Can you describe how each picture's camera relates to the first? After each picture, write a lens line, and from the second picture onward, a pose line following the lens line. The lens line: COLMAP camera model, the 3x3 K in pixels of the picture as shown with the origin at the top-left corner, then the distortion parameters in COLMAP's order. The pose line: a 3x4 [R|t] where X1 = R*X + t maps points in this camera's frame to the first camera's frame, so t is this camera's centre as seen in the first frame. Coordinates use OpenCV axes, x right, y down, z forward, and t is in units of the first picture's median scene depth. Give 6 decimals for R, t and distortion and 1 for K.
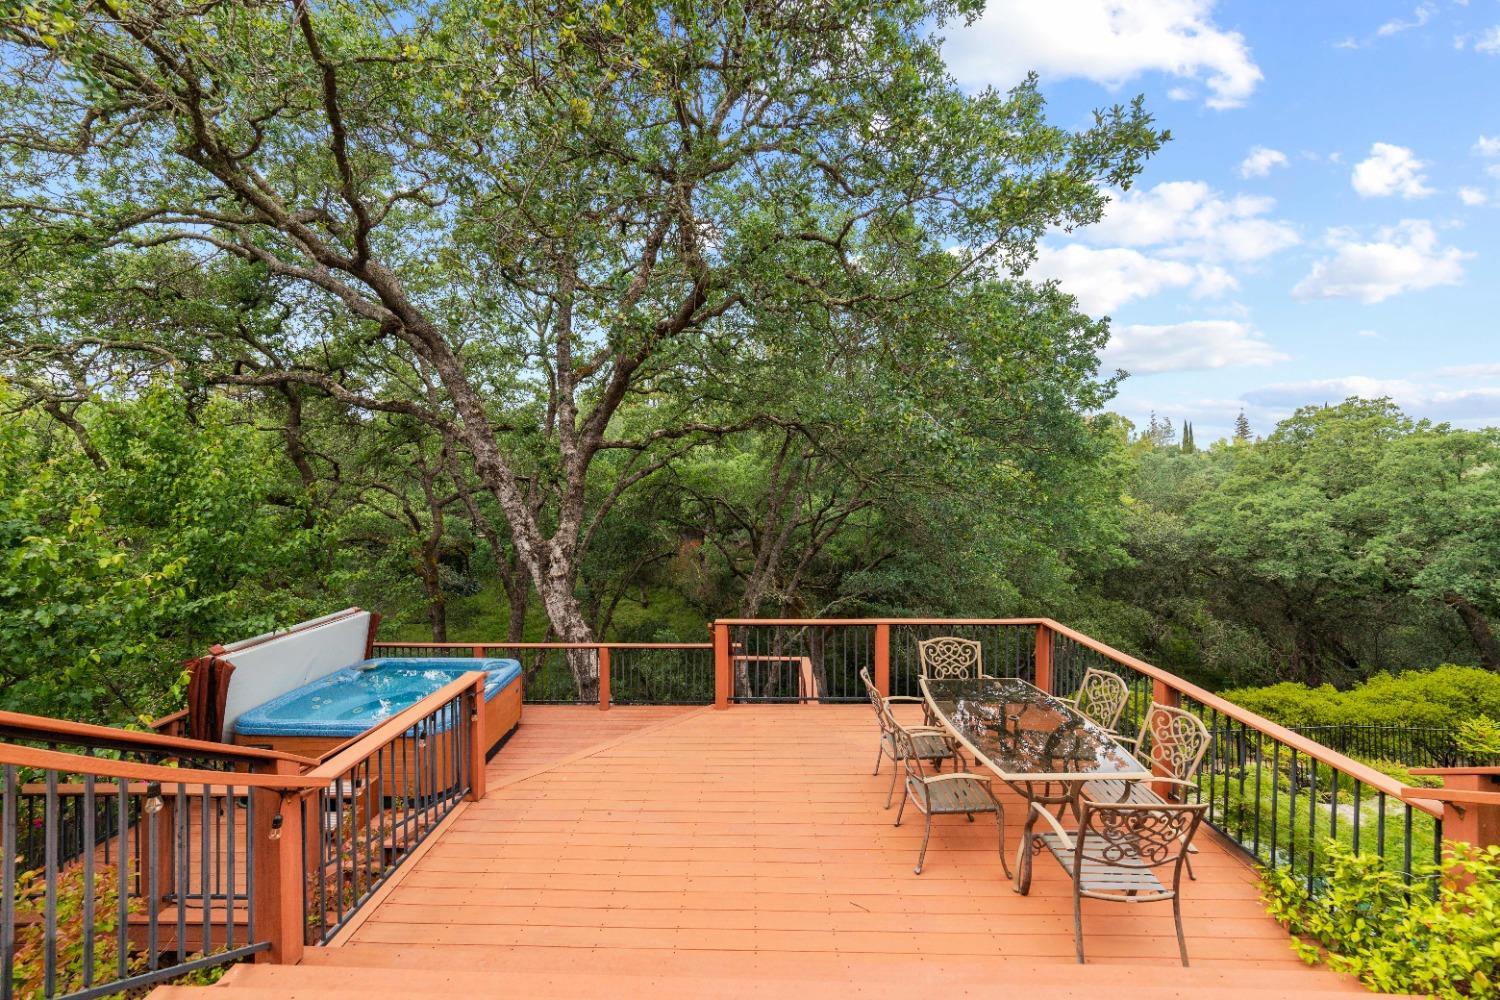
lens RADIAL K [[592.6, 0, 747.4], [0, 592.6, 494.9], [0, 0, 1]] dist [-0.008345, -0.000064]
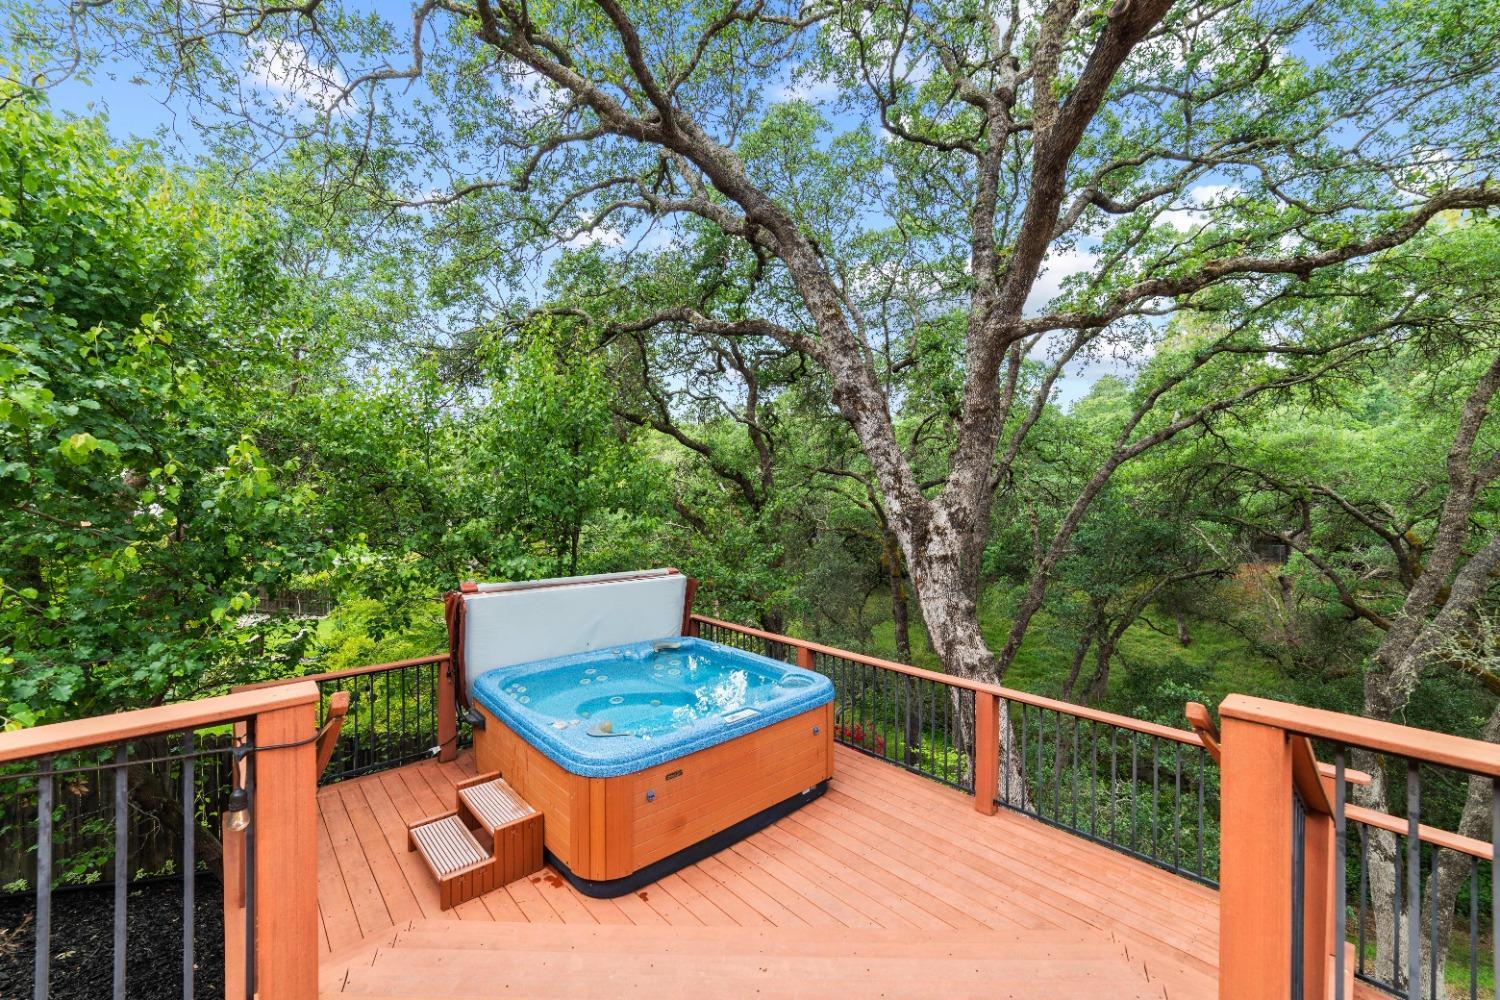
lens RADIAL K [[592.6, 0, 750.2], [0, 592.6, 502.9], [0, 0, 1]] dist [-0.008345, -0.000064]
pose [[0.678863, 0.007178, -0.734230, -0.004703], [-0.012178, 0.999925, -0.001484, 0.085557], [0.734164, 0.009949, 0.678899, 0.443351]]
